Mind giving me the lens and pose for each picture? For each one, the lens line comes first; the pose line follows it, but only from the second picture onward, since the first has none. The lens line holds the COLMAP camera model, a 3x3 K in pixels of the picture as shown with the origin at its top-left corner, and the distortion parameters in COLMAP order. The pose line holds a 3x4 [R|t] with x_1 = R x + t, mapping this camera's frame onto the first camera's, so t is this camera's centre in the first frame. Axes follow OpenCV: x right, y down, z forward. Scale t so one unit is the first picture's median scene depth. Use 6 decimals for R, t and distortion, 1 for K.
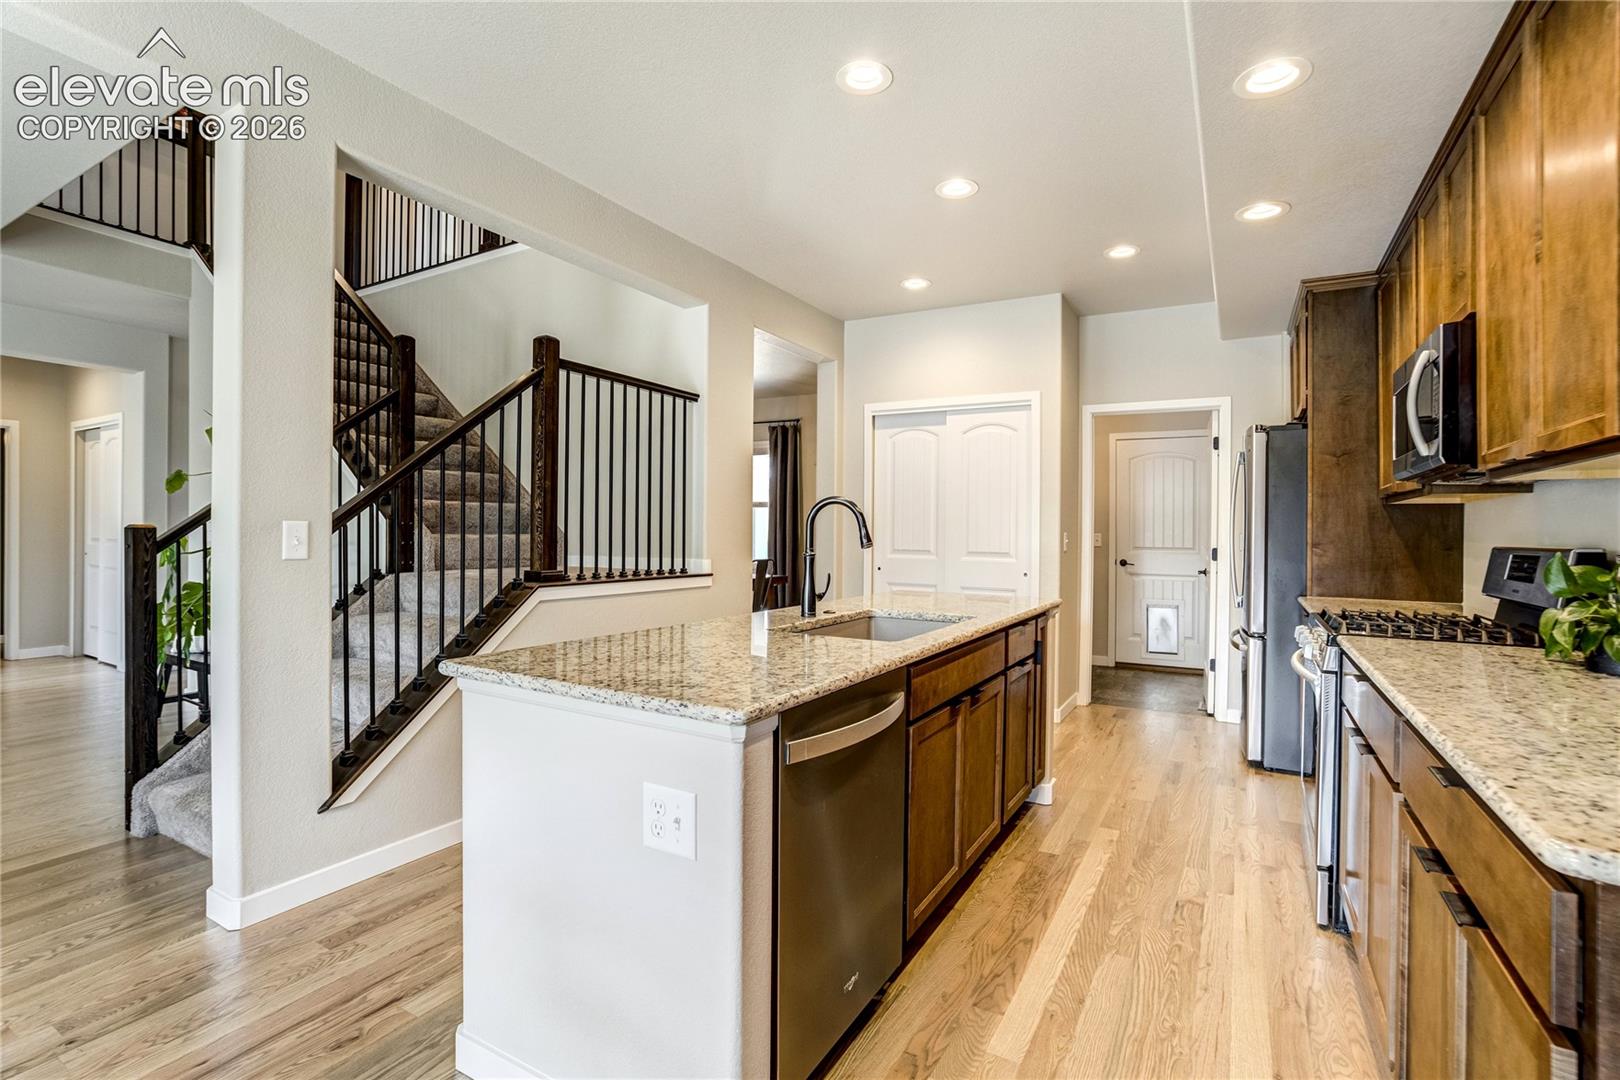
lens RADIAL K [[741.8, 0, 803.3], [0, 741.8, 536.6], [0, 0, 1]] dist [-0.037357, 0.000236]
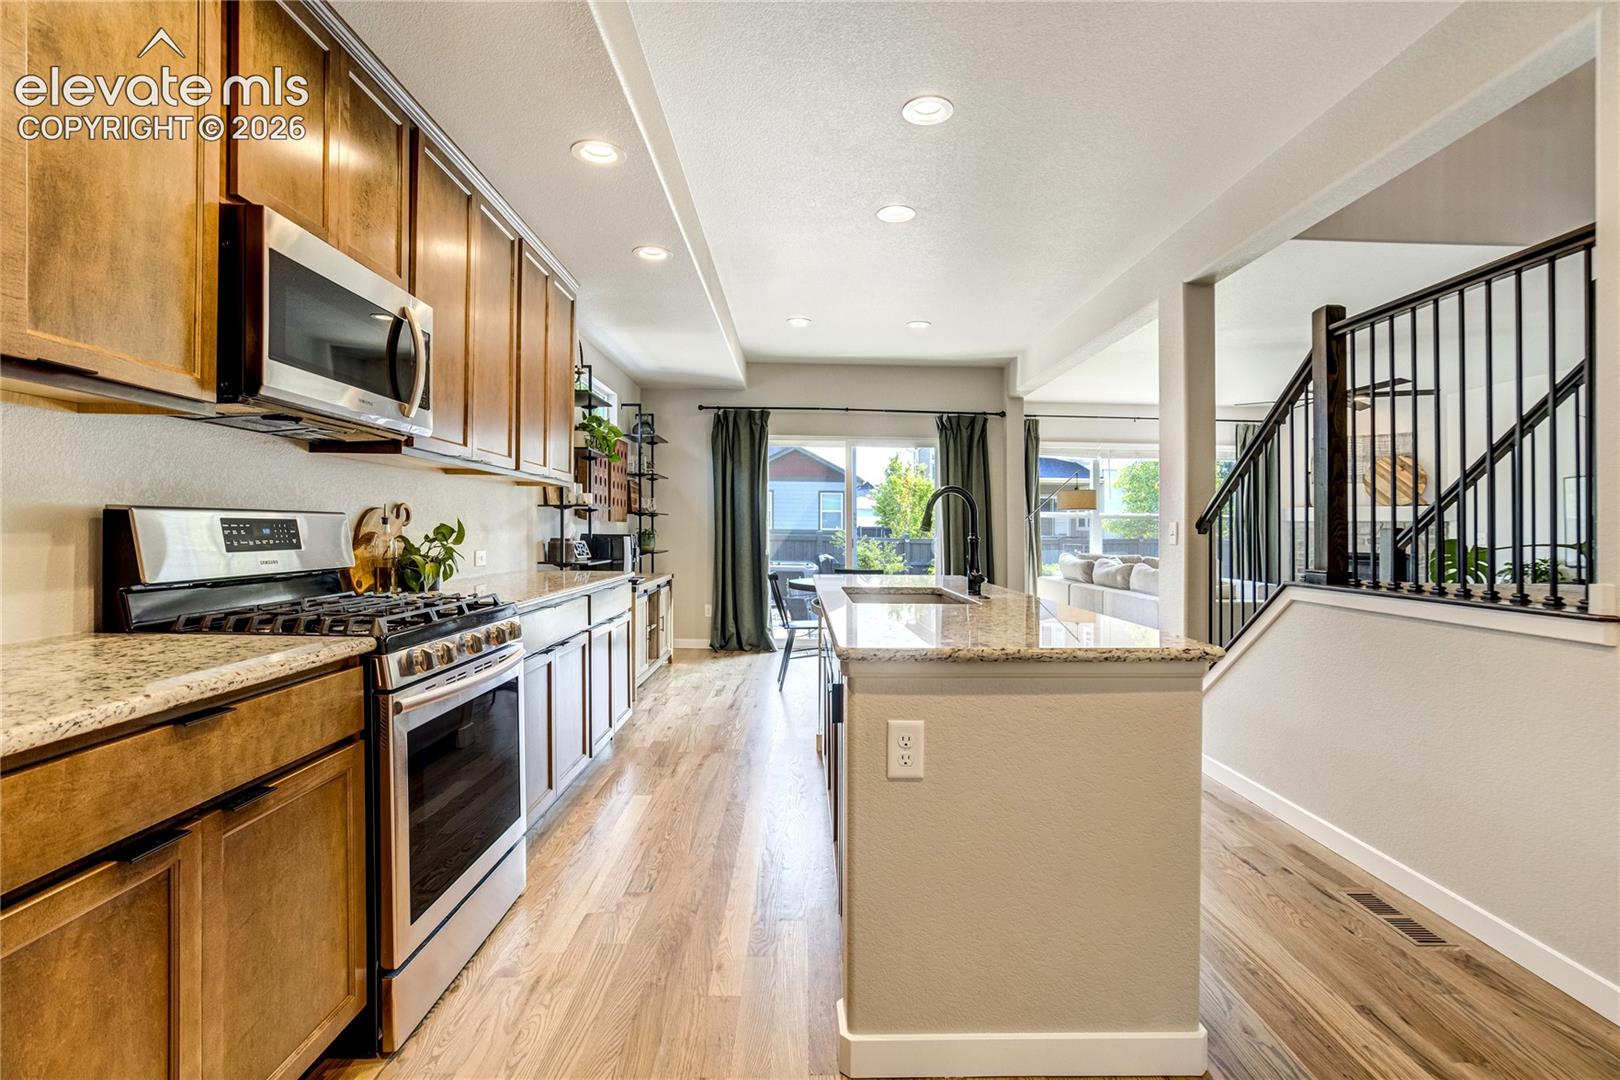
lens RADIAL K [[763.4, 0, 803.2], [0, 763.4, 532.8], [0, 0, 1]] dist [-0.001196, 0.000391]
pose [[-0.861039, -0.026872, -0.507828, 0.621667], [-0.027411, 0.999604, -0.006418, 0.020459], [0.507799, 0.008394, -0.861435, 1.413905]]
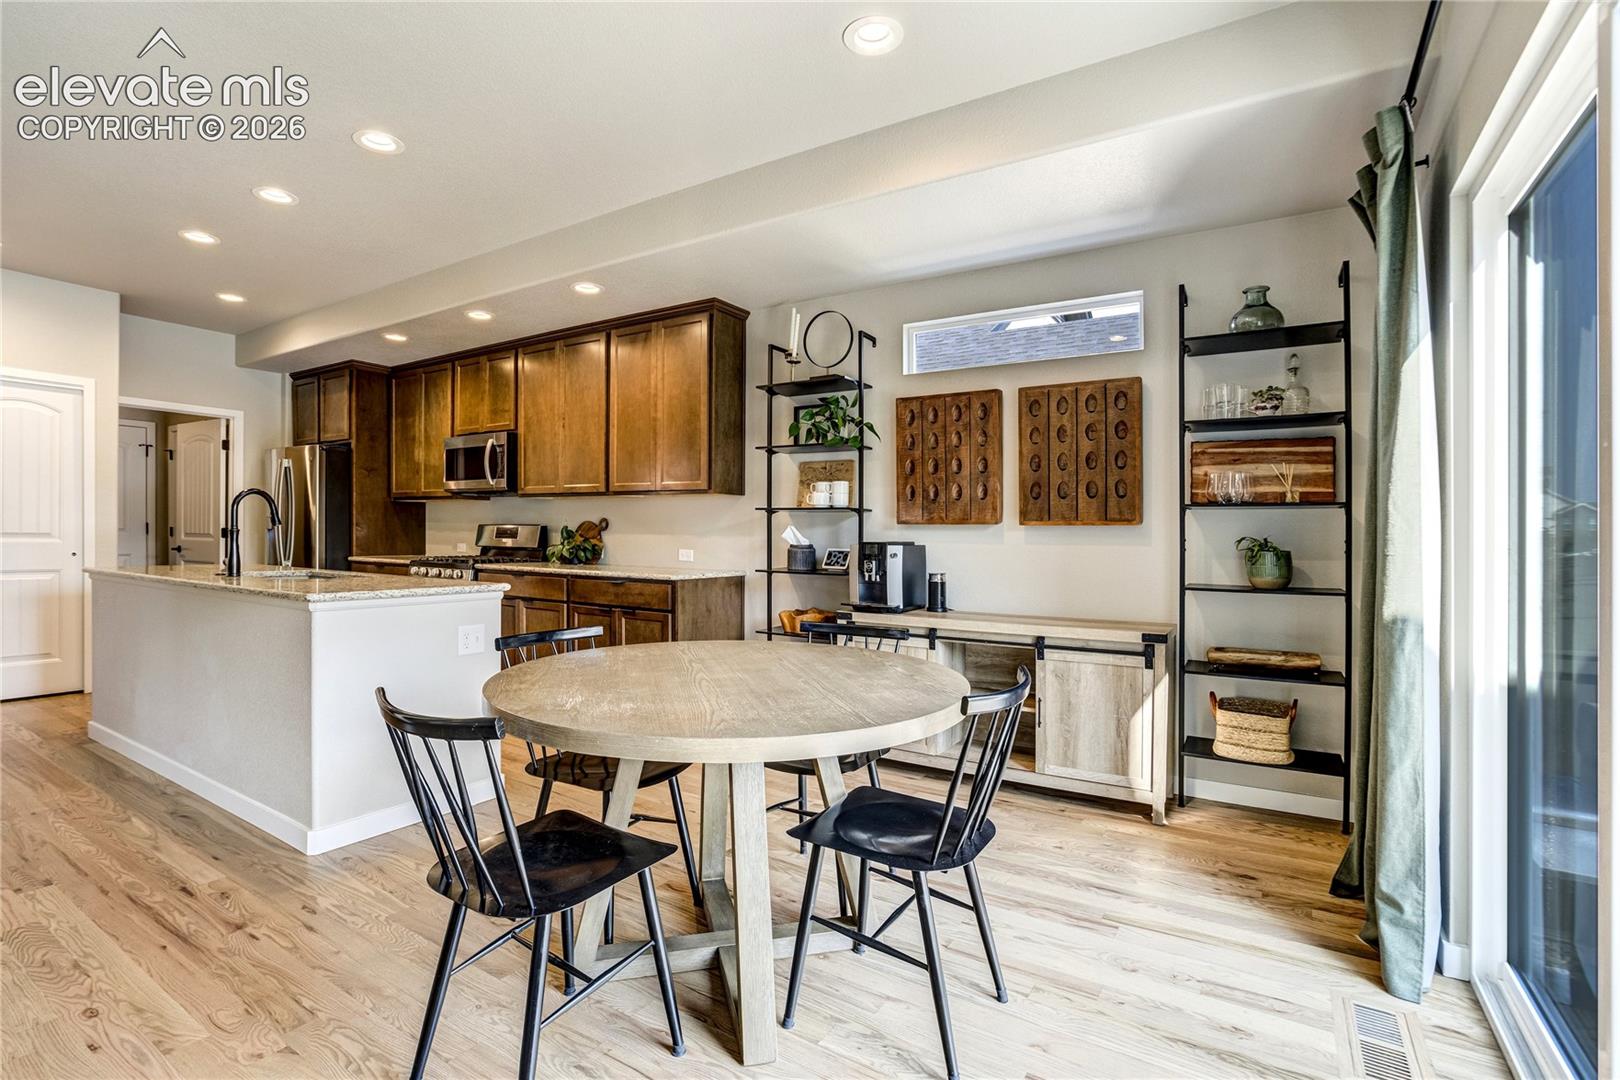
lens RADIAL K [[741.8, 0, 803.3], [0, 741.8, 536.6], [0, 0, 1]] dist [-0.037357, 0.000236]
pose [[0.039910, -0.028086, 0.998808, -0.974003], [-0.009999, 0.999544, 0.028507, -0.017409], [-0.999153, -0.011125, 0.039610, -0.080479]]
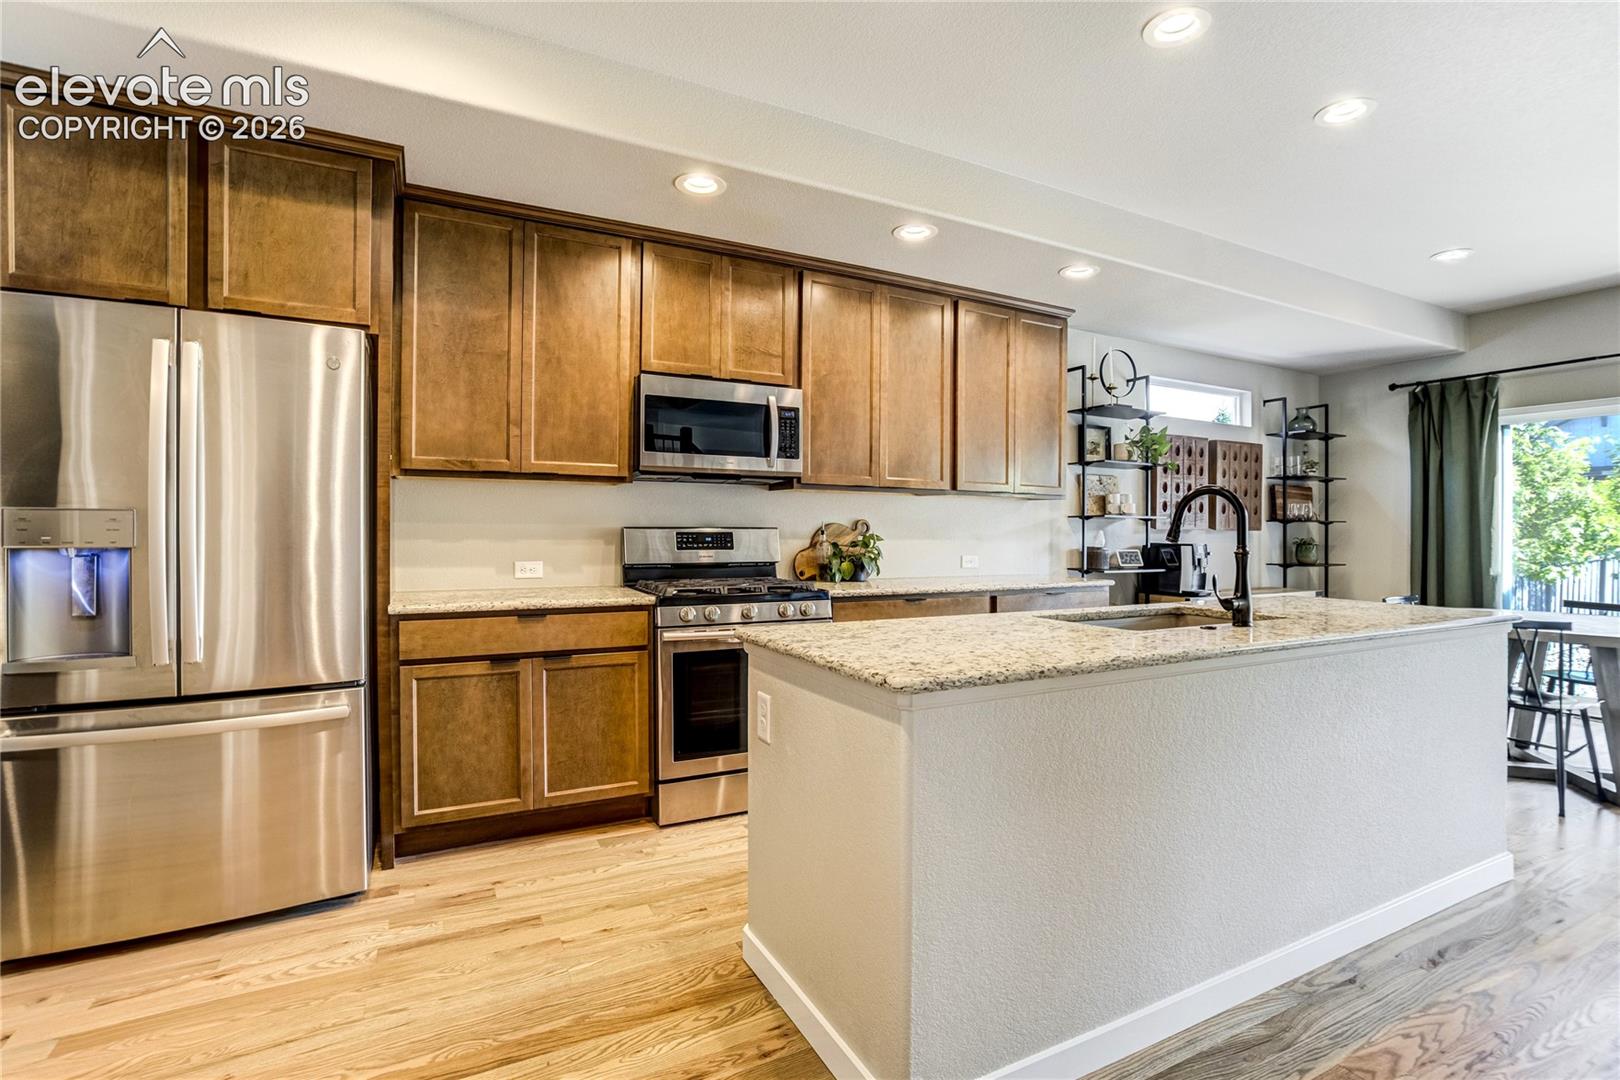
lens RADIAL K [[741.8, 0, 803.3], [0, 741.8, 536.6], [0, 0, 1]] dist [-0.037357, 0.000236]
pose [[-0.842352, -0.030602, 0.538059, -0.006009], [-0.024786, 0.999530, 0.018043, 0.000435], [-0.538358, 0.001862, -0.842714, 1.497742]]
